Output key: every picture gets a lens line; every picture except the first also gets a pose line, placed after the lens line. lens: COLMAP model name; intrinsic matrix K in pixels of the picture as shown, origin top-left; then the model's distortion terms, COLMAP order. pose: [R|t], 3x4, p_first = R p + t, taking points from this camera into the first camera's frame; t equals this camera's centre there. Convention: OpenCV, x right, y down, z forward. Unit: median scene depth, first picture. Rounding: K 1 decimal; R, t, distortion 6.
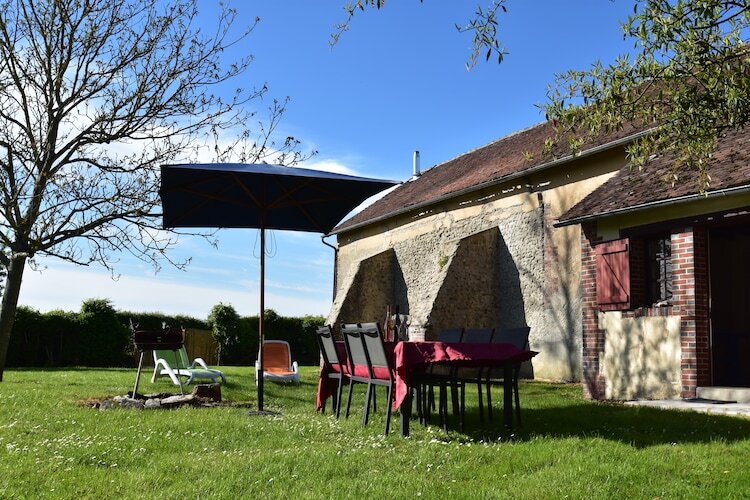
lens RADIAL K [[763.5, 0, 369.6], [0, 763.5, 246.9], [0, 0, 1]] dist [-0.057420, 0.000000]
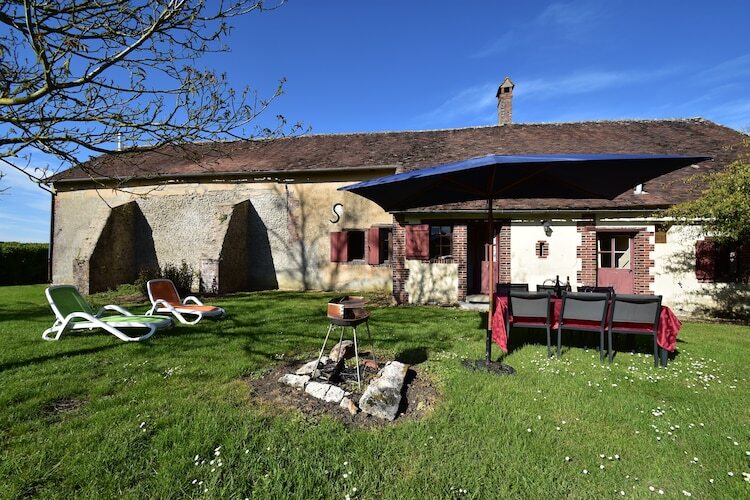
lens RADIAL K [[335.0, 0, 377.4], [0, 335.0, 253.6], [0, 0, 1]] dist [-0.004491, -0.003705]
pose [[0.589584, 0.003057, 0.807702, -0.419678], [-0.104968, 0.991802, 0.072868, 0.012899], [-0.800858, -0.127745, 0.585071, 0.545602]]
